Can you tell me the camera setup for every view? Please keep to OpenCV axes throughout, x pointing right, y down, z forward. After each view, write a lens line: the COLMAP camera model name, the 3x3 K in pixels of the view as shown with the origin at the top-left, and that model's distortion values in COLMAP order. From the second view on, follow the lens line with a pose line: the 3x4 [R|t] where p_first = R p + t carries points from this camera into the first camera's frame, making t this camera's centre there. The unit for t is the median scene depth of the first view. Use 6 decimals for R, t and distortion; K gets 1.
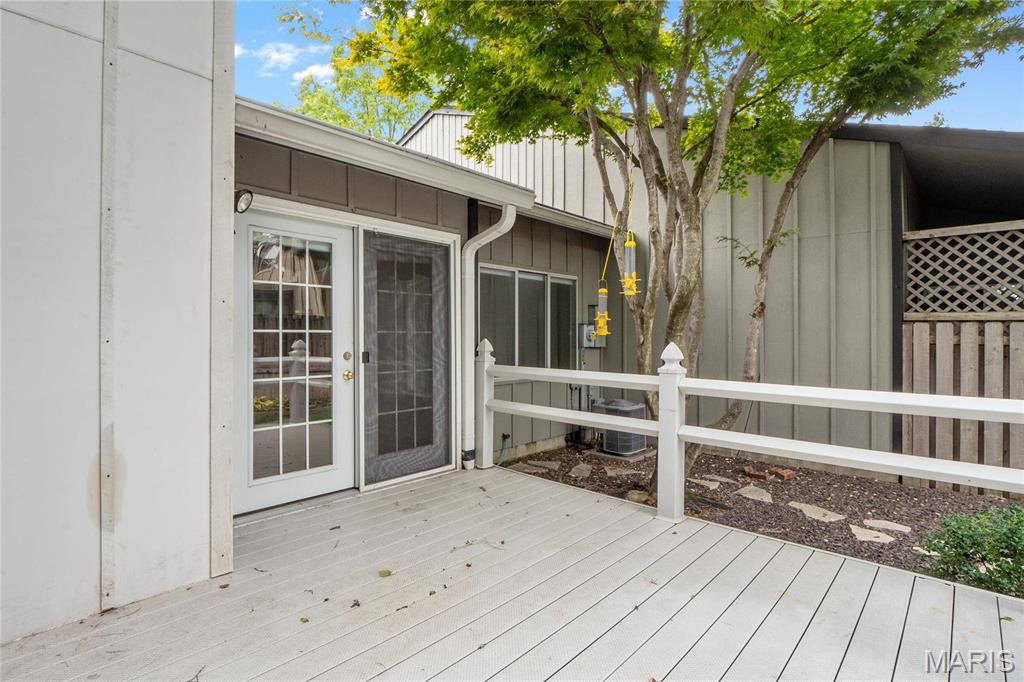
lens RADIAL K [[496.0, 0, 511.8], [0, 496.0, 338.9], [0, 0, 1]] dist [-0.018198, 0.000954]
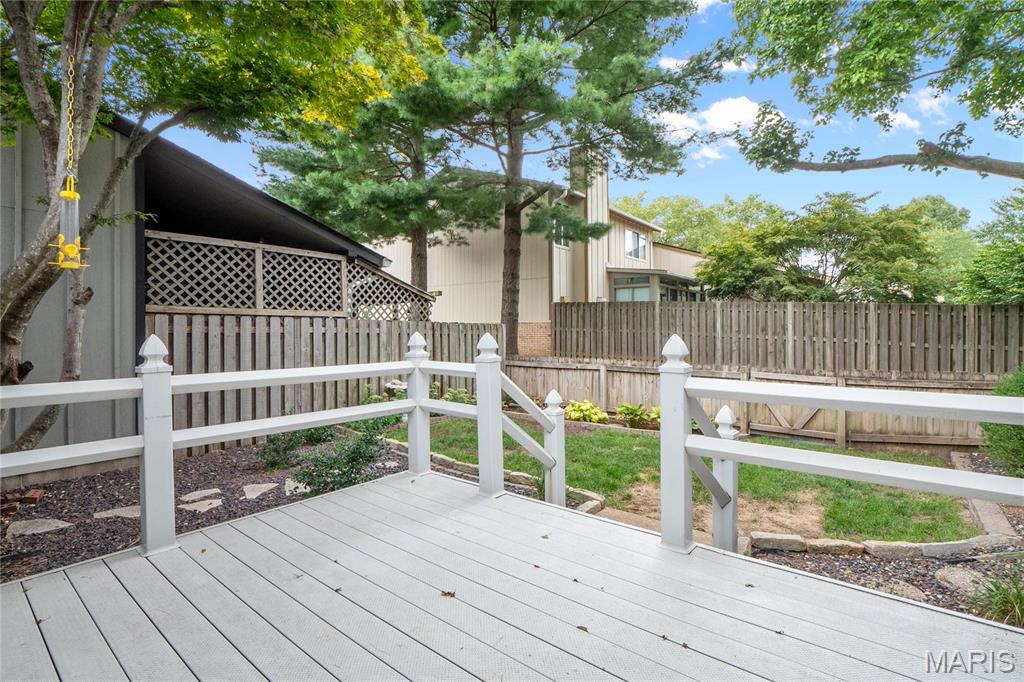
lens RADIAL K [[488.6, 0, 513.2], [0, 488.6, 324.2], [0, 0, 1]] dist [-0.014092, -0.000257]
pose [[-0.060231, 0.002374, 0.998182, -0.335970], [0.007550, 0.999970, -0.001922, -0.003051], [-0.998156, 0.007421, -0.060247, 0.293522]]
